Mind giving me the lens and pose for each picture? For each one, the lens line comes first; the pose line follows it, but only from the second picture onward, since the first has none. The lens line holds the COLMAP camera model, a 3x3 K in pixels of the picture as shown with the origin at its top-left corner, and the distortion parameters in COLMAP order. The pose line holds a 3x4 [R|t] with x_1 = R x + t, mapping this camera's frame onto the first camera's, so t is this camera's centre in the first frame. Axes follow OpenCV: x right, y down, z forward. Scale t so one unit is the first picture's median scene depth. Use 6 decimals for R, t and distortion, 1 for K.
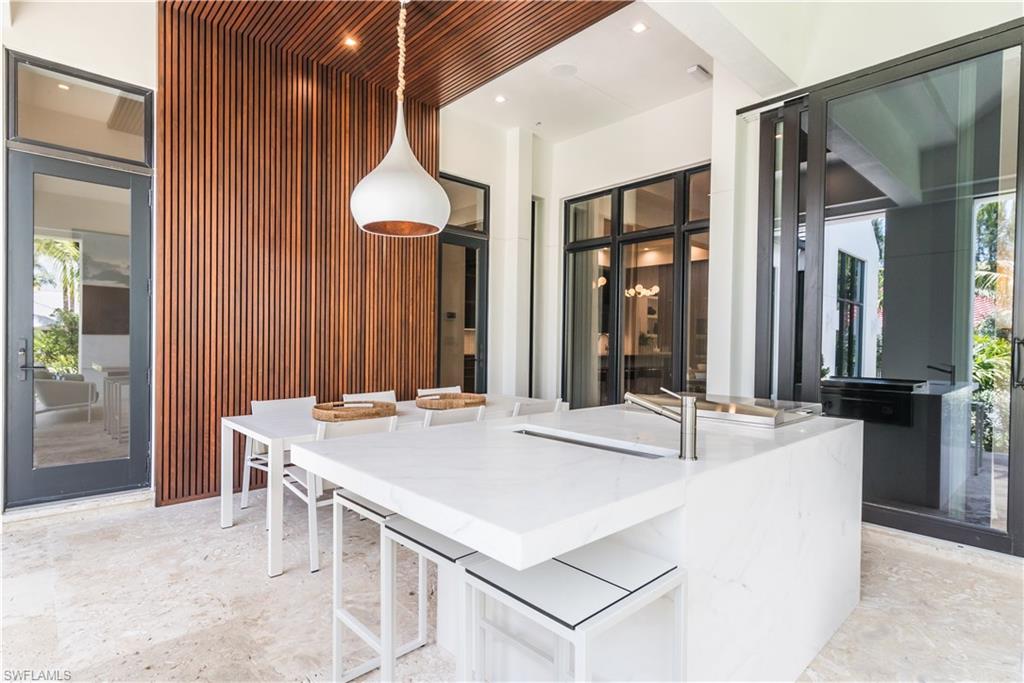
lens RADIAL K [[525.2, 0, 511.0], [0, 525.2, 343.9], [0, 0, 1]] dist [0.007983, -0.001153]
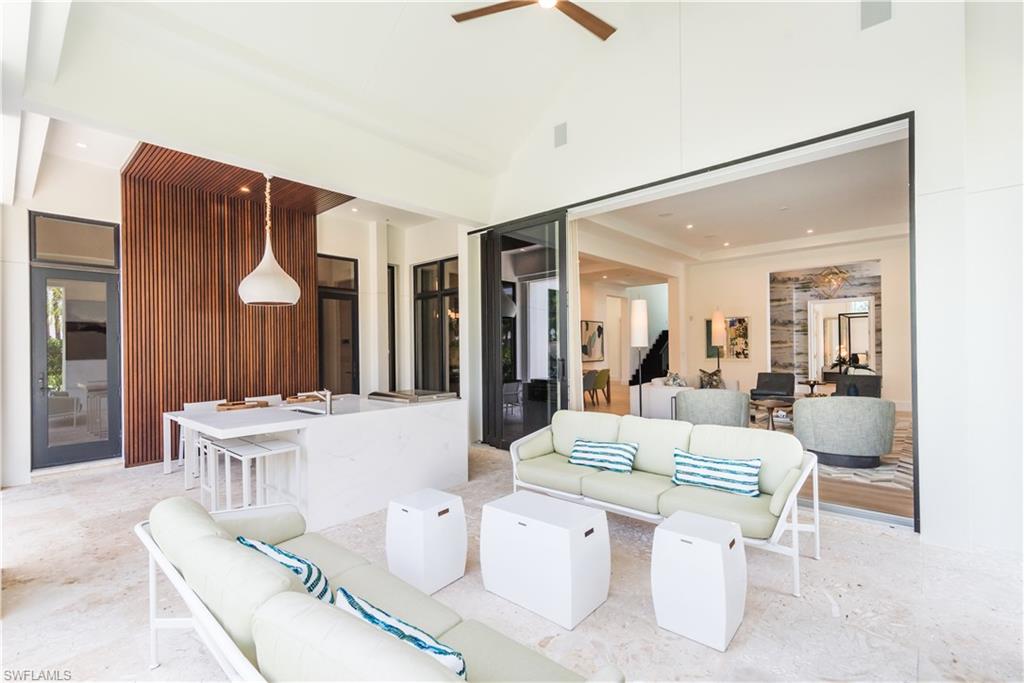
lens RADIAL K [[458.8, 0, 513.7], [0, 458.8, 344.7], [0, 0, 1]] dist [0.004527, 0.000981]
pose [[0.994734, -0.026311, 0.099061, 0.429501], [0.027442, 0.999573, -0.010069, -0.037980], [-0.098753, 0.012734, 0.995030, -0.598865]]
